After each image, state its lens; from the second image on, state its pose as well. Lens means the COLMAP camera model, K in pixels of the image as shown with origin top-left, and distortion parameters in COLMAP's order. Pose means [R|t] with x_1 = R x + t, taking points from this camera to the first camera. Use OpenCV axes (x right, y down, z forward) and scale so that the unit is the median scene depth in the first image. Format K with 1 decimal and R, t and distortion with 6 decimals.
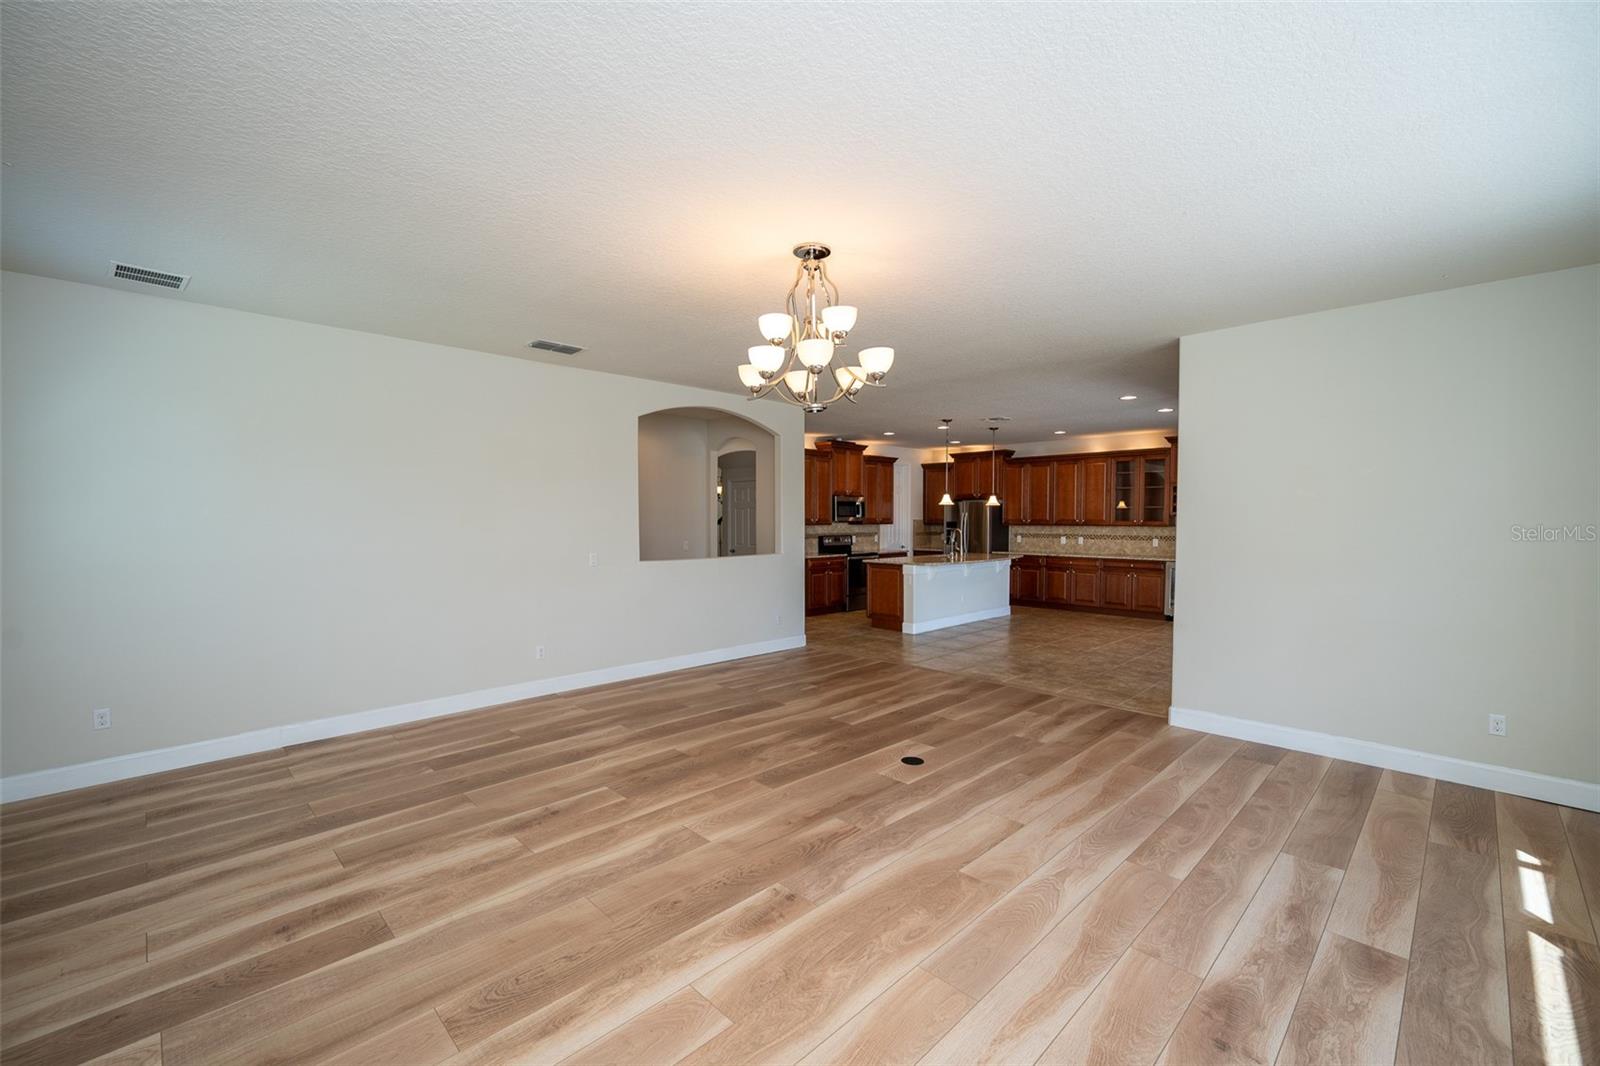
lens RADIAL K [[685.6, 0, 813.9], [0, 685.6, 536.2], [0, 0, 1]] dist [-0.000944, -0.000031]
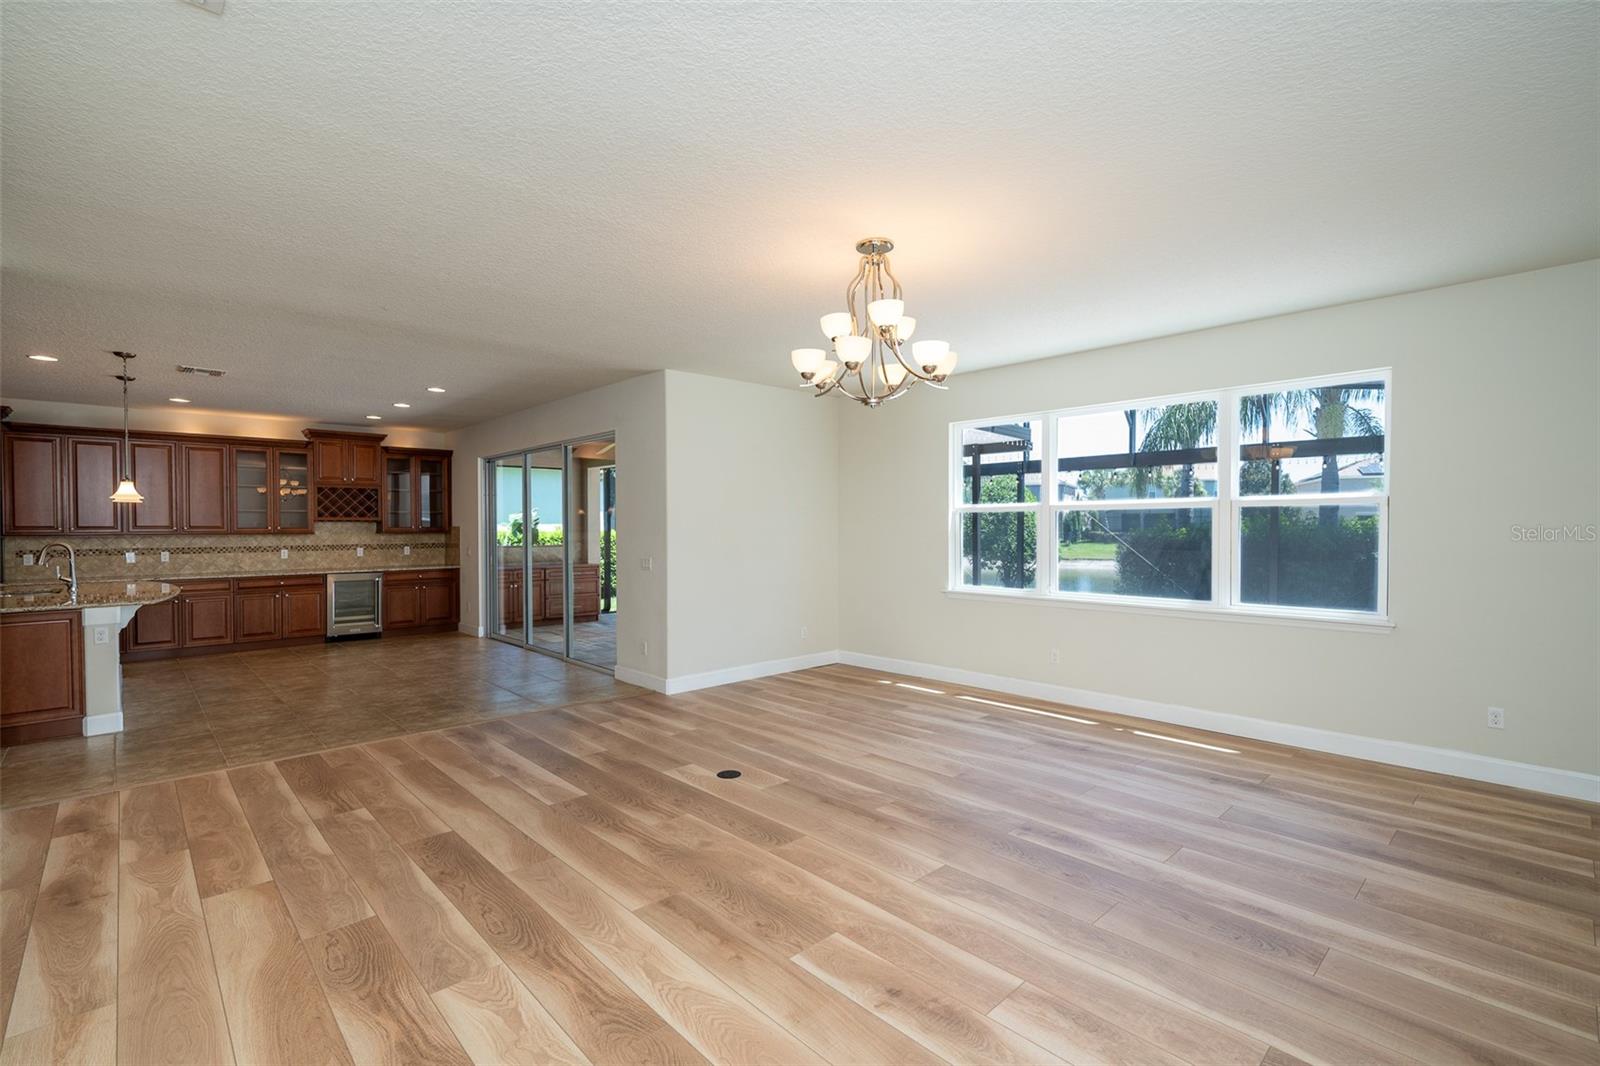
lens RADIAL K [[698.4, 0, 799.2], [0, 698.4, 532.2], [0, 0, 1]] dist [0.003345, 0.000148]
pose [[0.035227, -0.009316, 0.999336, -0.807193], [0.030058, 0.999514, 0.008258, -0.013541], [-0.998927, 0.029748, 0.035490, 0.844712]]
